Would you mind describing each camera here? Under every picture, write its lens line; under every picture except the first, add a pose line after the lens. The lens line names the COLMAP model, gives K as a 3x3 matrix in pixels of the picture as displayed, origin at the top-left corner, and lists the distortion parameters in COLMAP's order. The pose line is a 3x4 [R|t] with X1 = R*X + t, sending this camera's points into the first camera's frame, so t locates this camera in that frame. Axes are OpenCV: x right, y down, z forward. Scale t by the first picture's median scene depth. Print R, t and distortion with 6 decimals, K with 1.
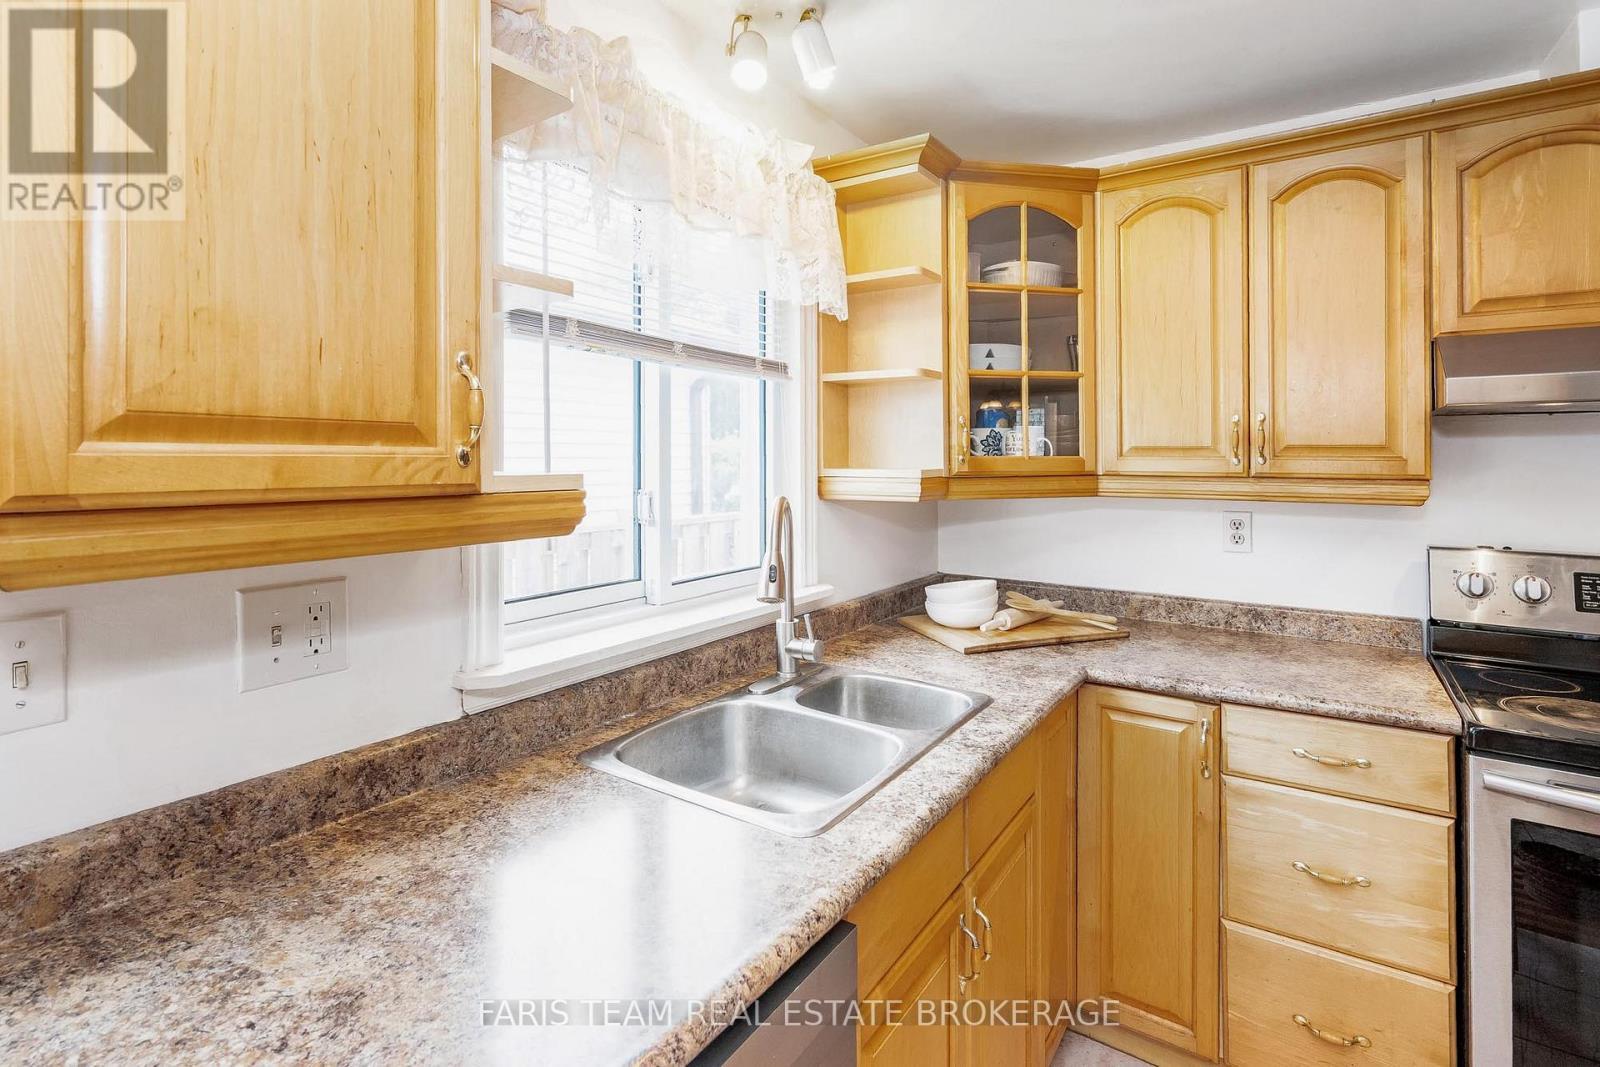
lens RADIAL K [[766.3, 0, 793.5], [0, 766.3, 450.8], [0, 0, 1]] dist [-0.000780, 0.000290]
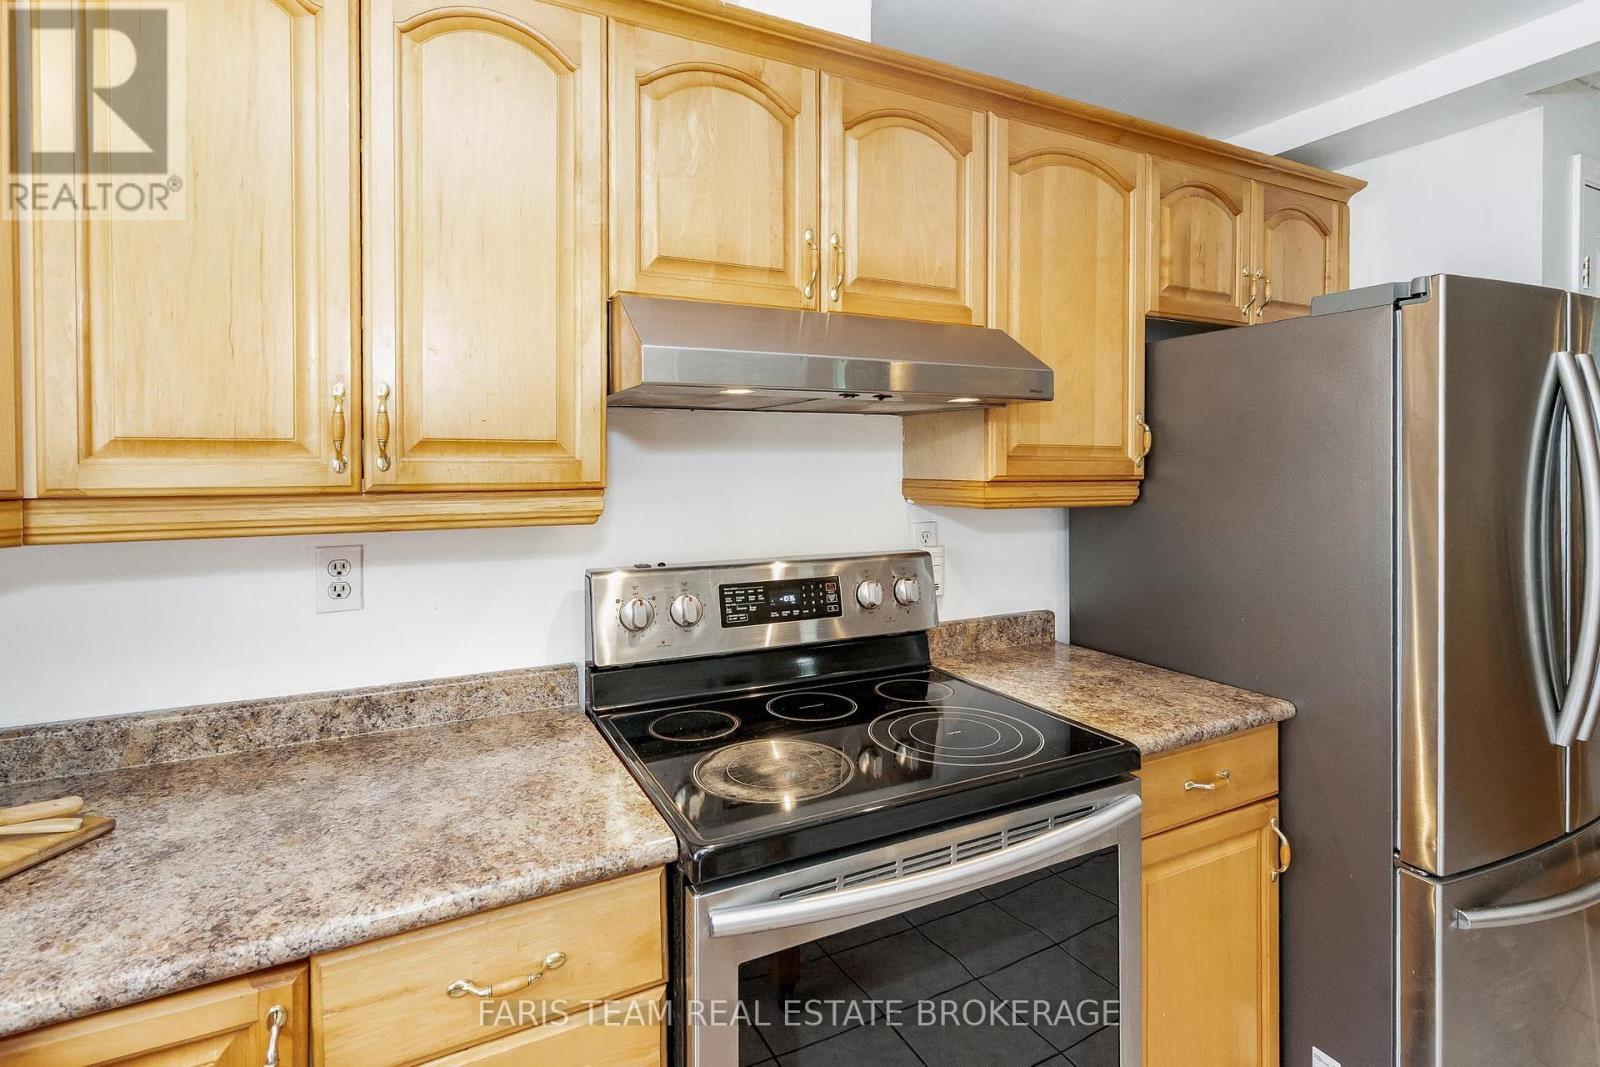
lens RADIAL K [[797.0, 0, 838.8], [0, 797.0, 461.4], [0, 0, 1]] dist [-0.002758, 0.000382]
pose [[0.461429, -0.002373, 0.887174, 0.245917], [-0.002750, 0.999988, 0.004105, 0.008091], [-0.887173, -0.004333, 0.461416, 0.436015]]
